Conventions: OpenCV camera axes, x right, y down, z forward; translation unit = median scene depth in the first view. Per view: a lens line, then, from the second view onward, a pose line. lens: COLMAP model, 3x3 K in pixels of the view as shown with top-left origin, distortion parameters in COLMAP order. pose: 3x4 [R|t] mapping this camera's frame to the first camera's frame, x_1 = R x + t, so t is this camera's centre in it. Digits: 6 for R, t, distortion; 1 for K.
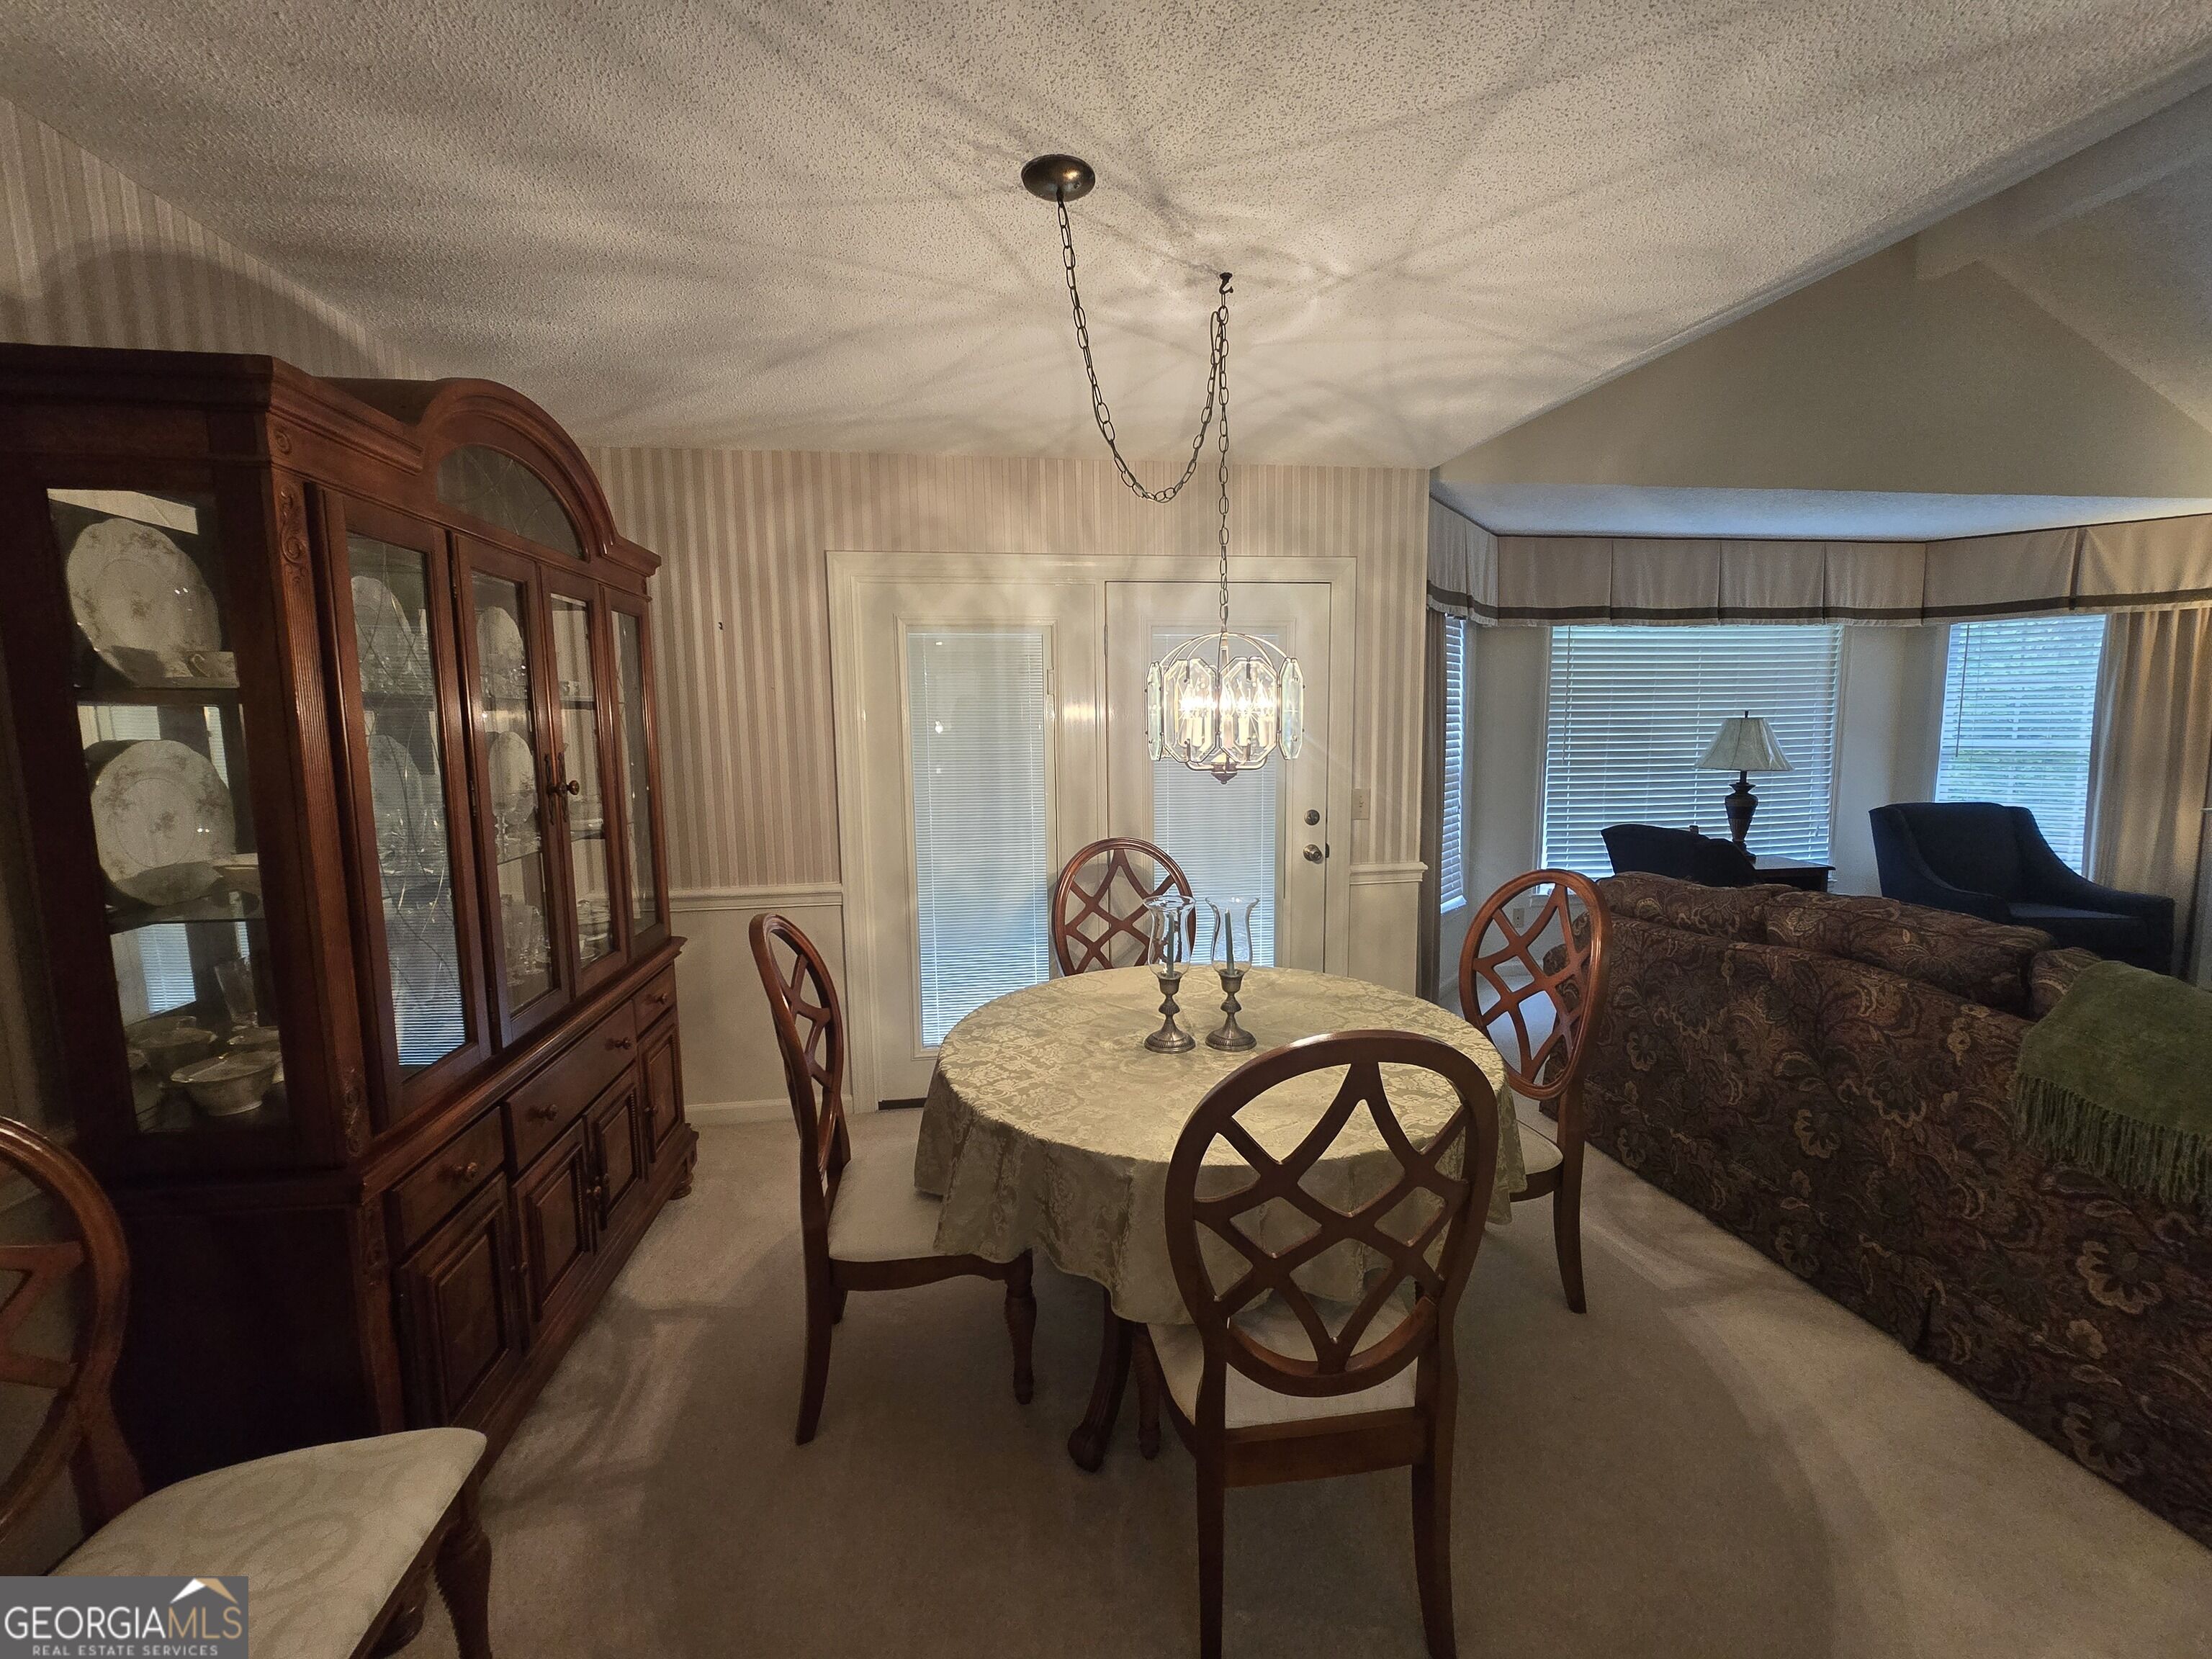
lens RADIAL K [[907.9, 0, 1103.8], [0, 907.9, 835.4], [0, 0, 1]] dist [-0.002359, -0.000201]
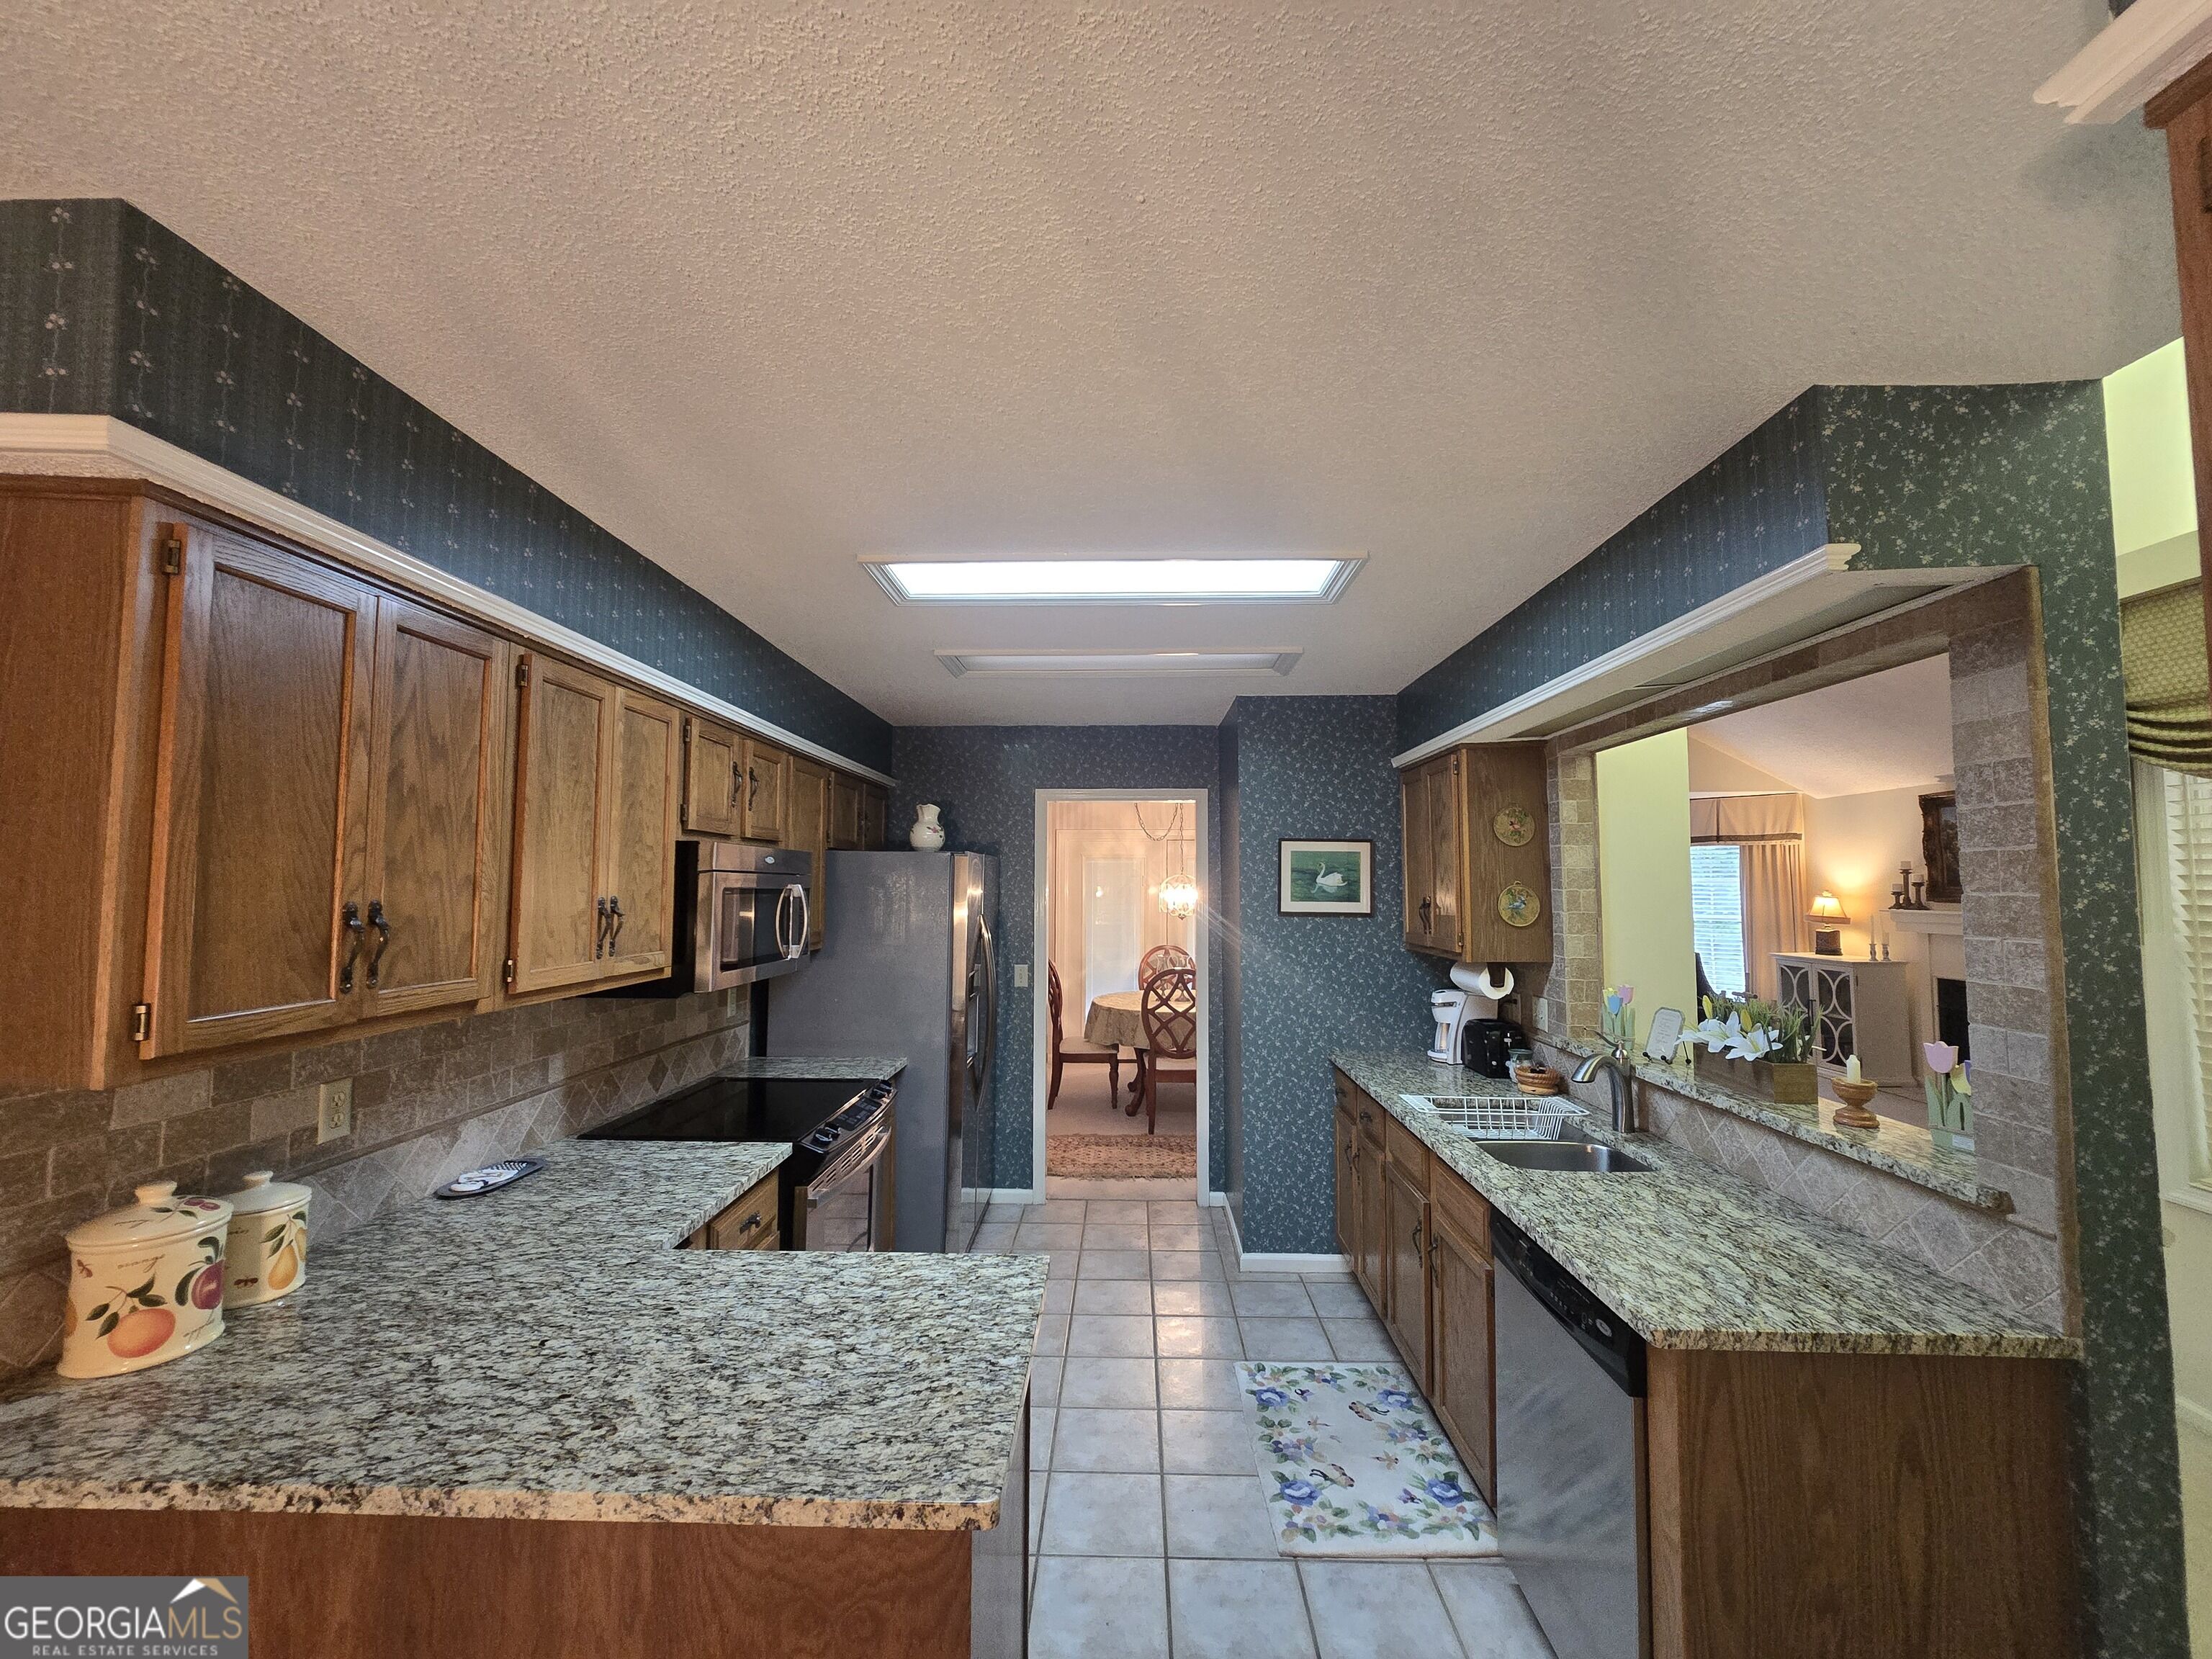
lens RADIAL K [[907.9, 0, 1103.8], [0, 907.9, 835.4], [0, 0, 1]] dist [-0.002359, -0.000201]
pose [[0.984629, 0.004497, -0.174599, 0.179094], [-0.035237, 0.984227, -0.173363, 0.091663], [0.171066, 0.176851, 0.969258, -0.953522]]
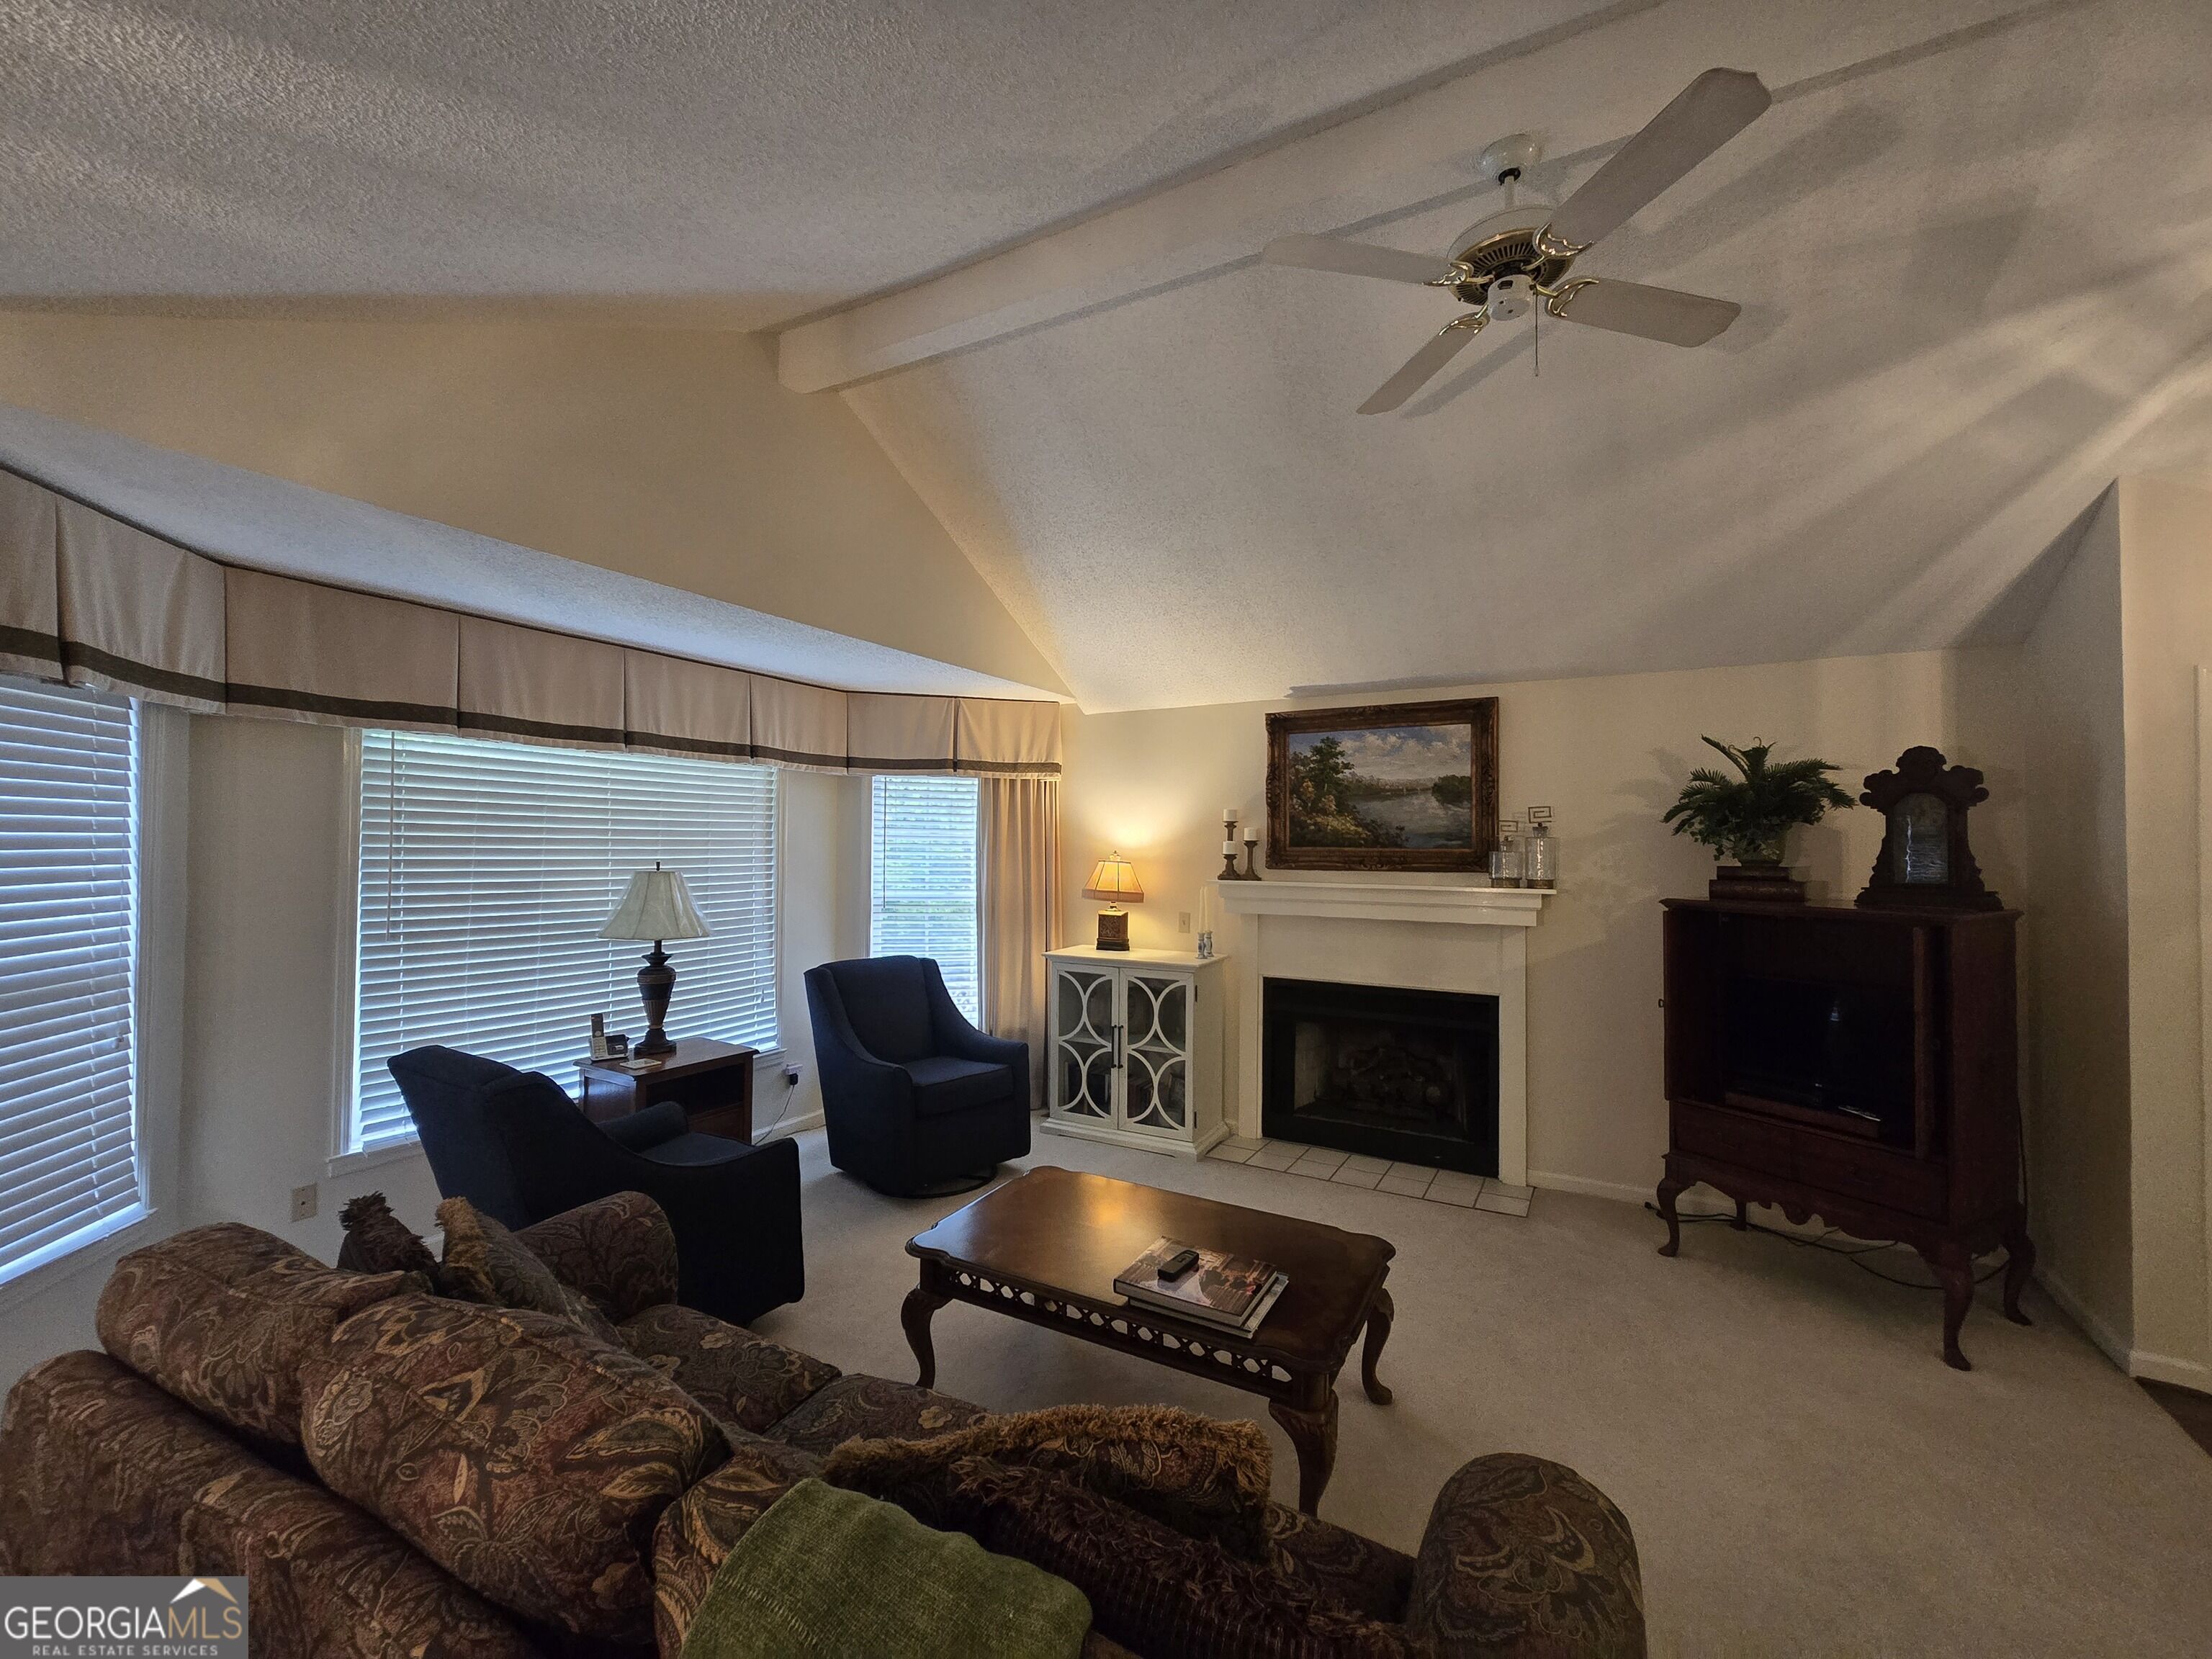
lens RADIAL K [[907.9, 0, 1103.8], [0, 907.9, 835.4], [0, 0, 1]] dist [-0.002359, -0.000201]
pose [[0.611076, 0.031085, 0.790961, 0.318744], [0.077745, 0.992041, -0.099051, -0.051296], [-0.787745, 0.122021, 0.603795, 0.210748]]
